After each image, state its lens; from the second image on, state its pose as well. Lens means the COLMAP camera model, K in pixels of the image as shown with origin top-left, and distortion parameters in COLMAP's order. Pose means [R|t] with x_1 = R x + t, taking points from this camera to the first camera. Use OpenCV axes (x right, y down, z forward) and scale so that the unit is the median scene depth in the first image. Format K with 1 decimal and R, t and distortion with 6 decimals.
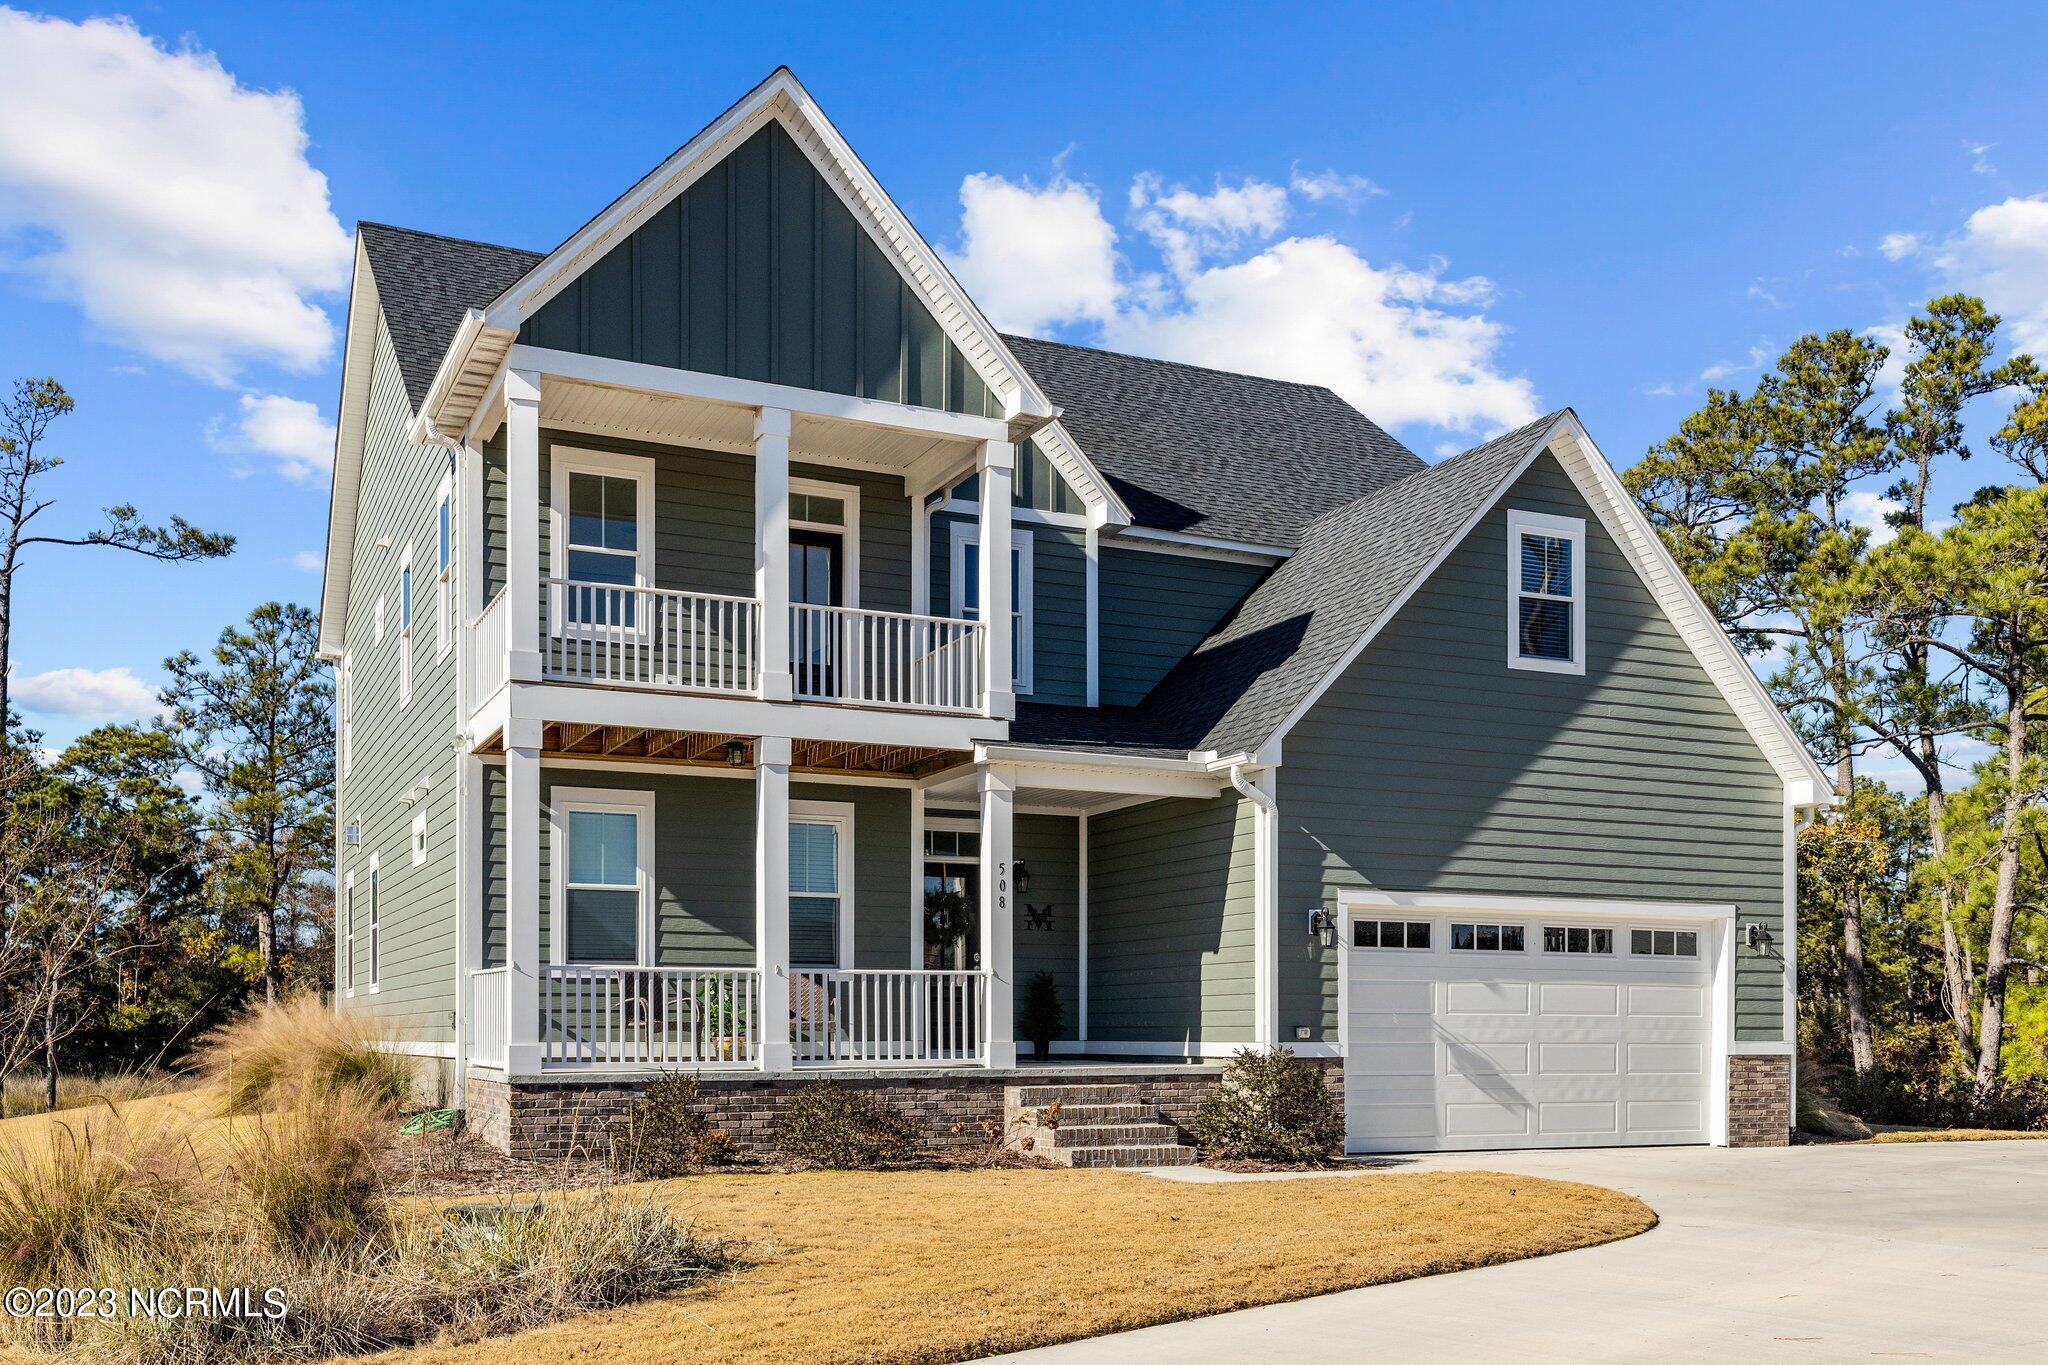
lens RADIAL K [[1887.8, 0, 1025.2], [0, 1887.8, 1022.0], [0, 0, 1]] dist [-0.002096, -0.001382]
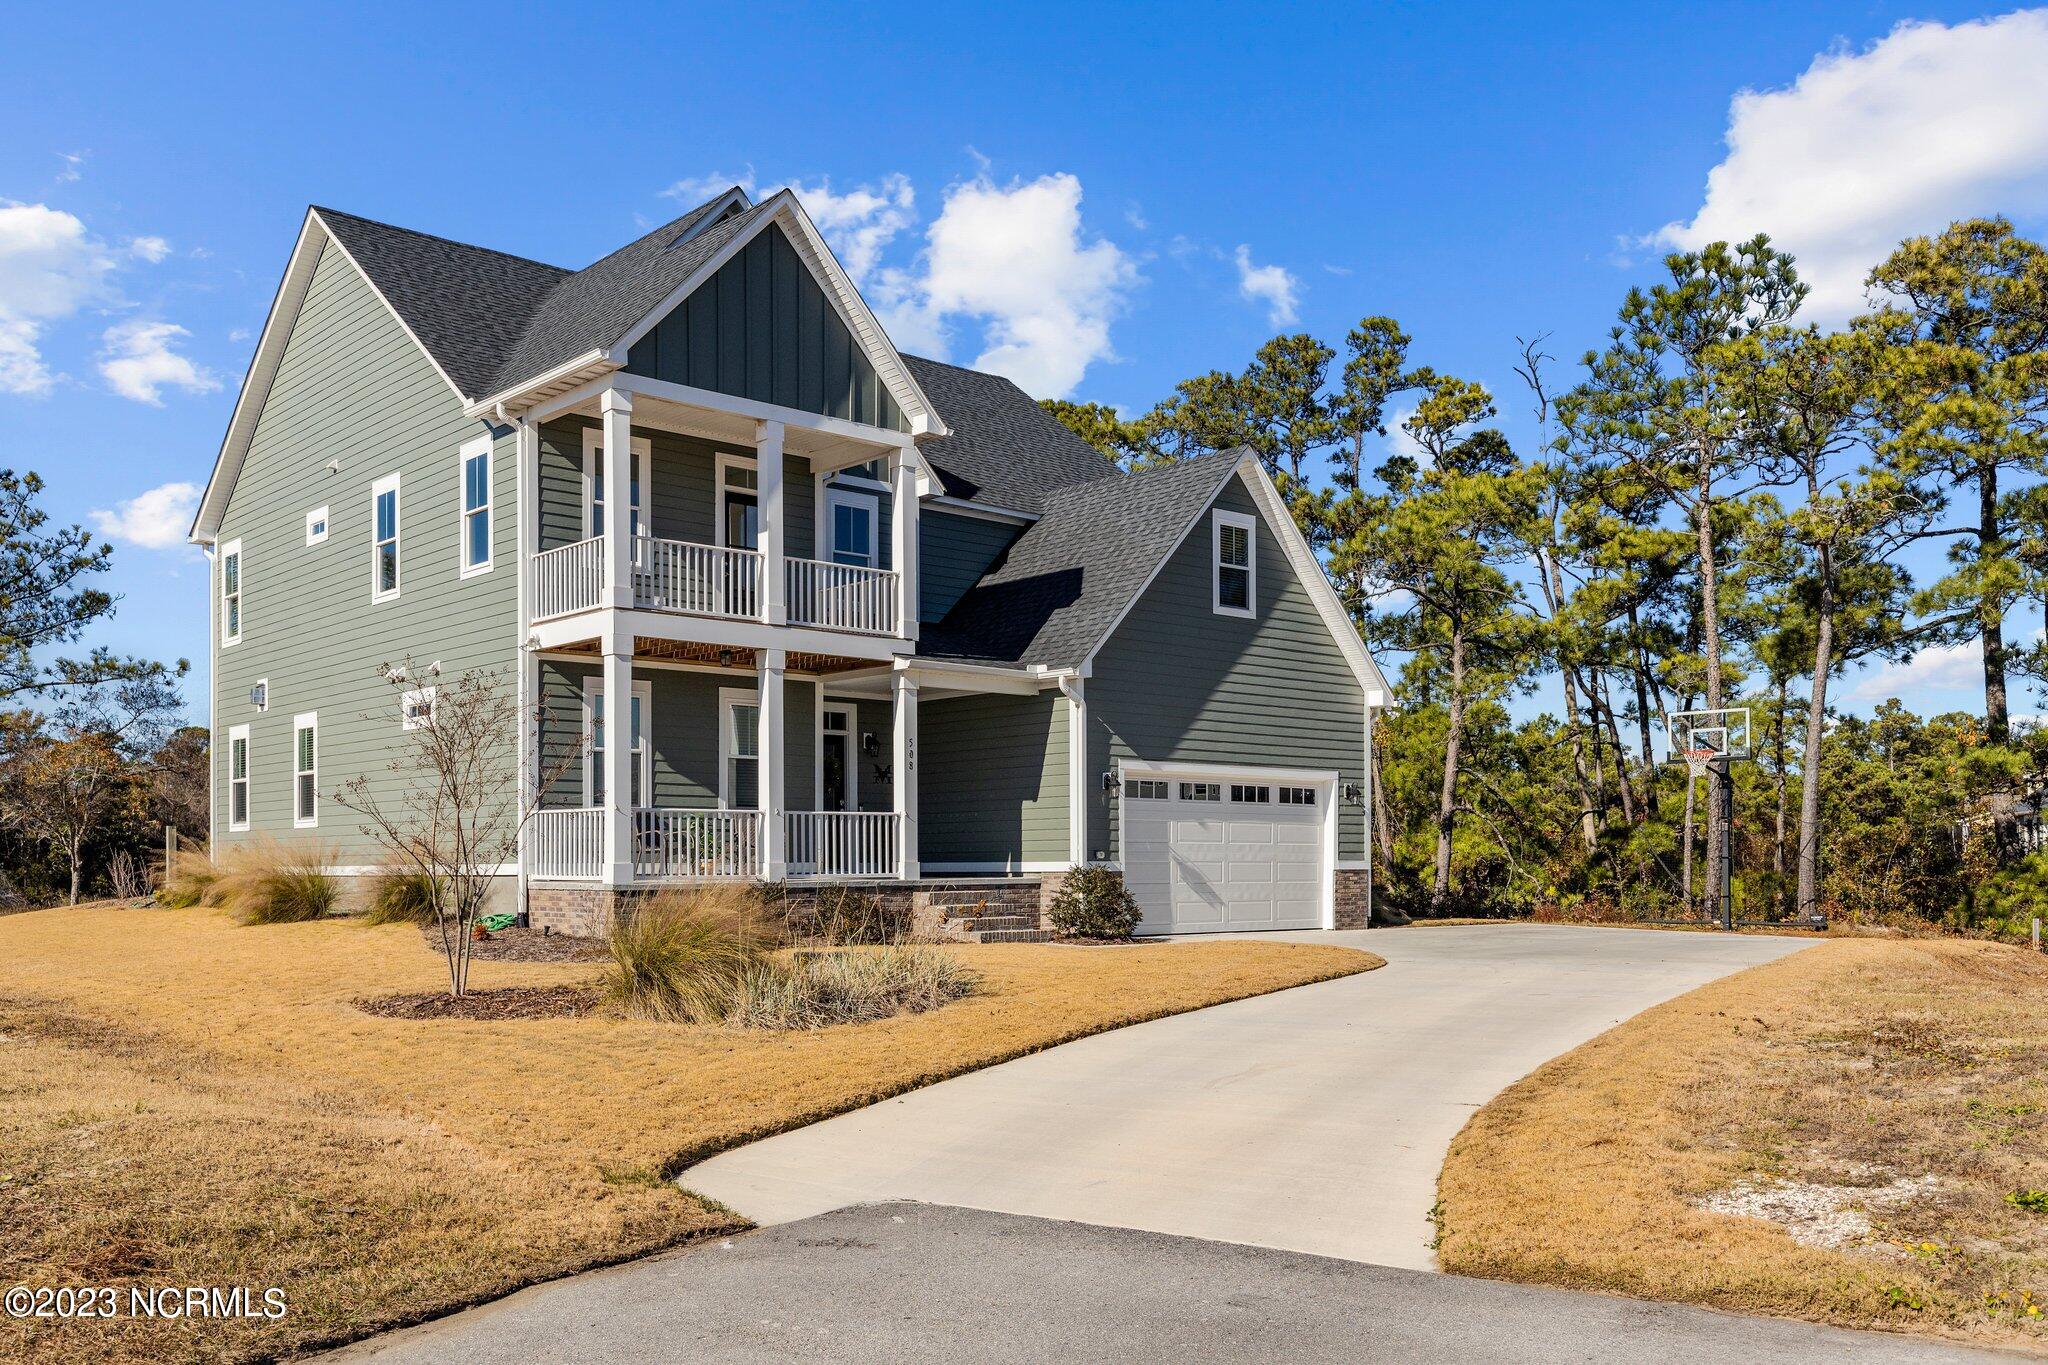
lens RADIAL K [[1732.1, 0, 1025.0], [0, 1732.1, 855.2], [0, 0, 1]] dist [-0.002440, -0.001835]
pose [[0.954297, -0.002805, 0.298848, -0.302561], [0.002984, 0.999996, -0.000142, 0.005632], [-0.298847, 0.001027, 0.954301, -0.277146]]
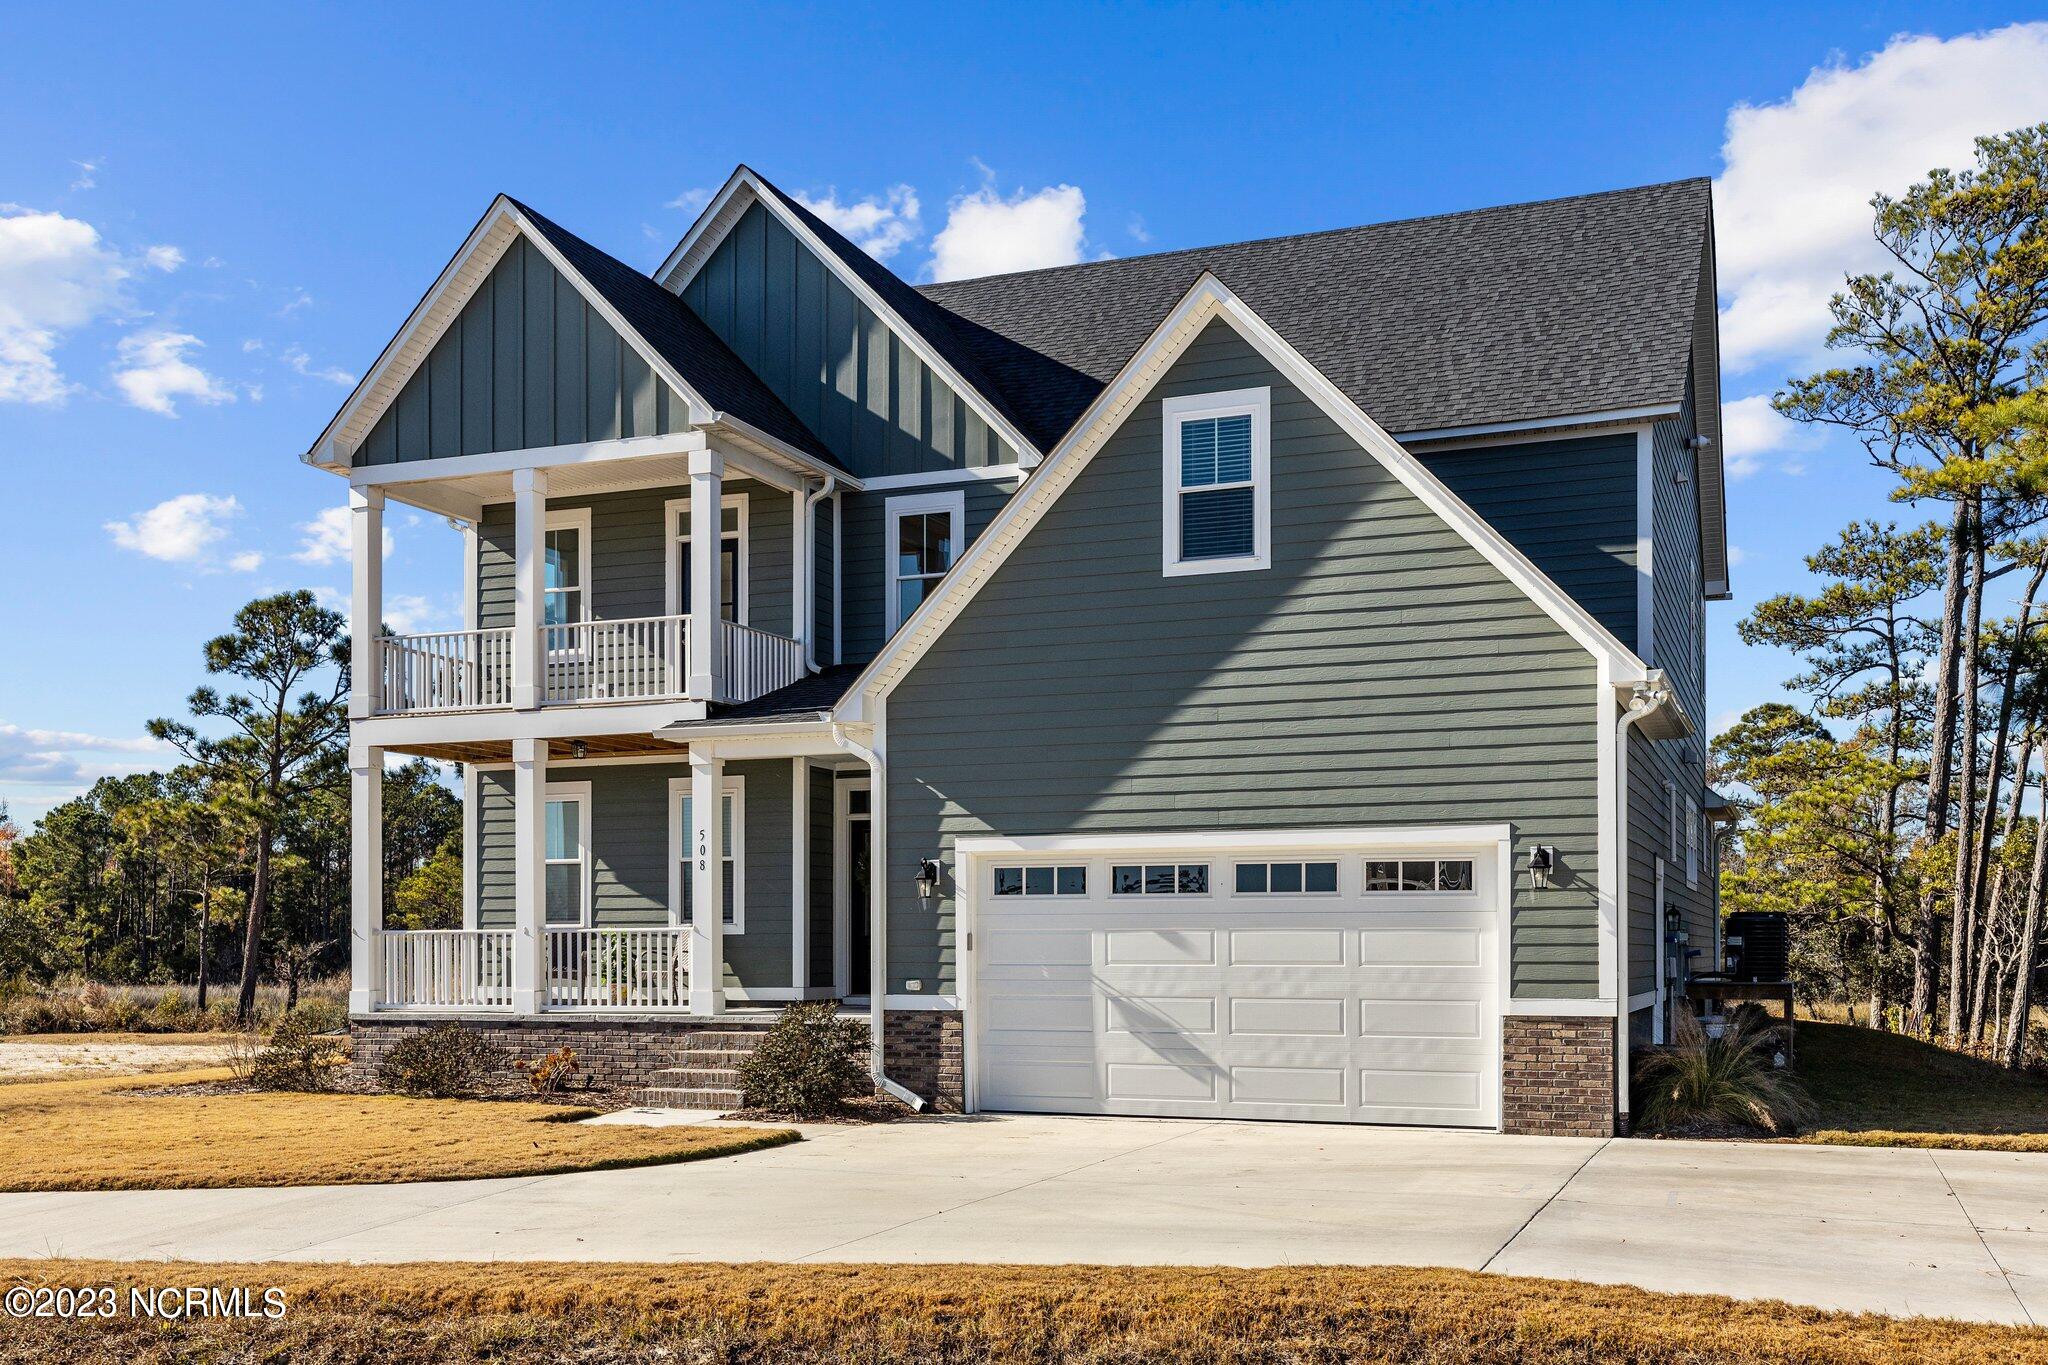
lens RADIAL K [[1994.5, 0, 1022.2], [0, 1994.5, 926.8], [0, 0, 1]] dist [-0.006022, -0.005648]
pose [[0.692748, -0.011406, -0.721090, 0.887087], [0.006382, 0.999933, -0.009685, -0.013556], [0.721152, 0.002107, 0.692774, 0.299799]]
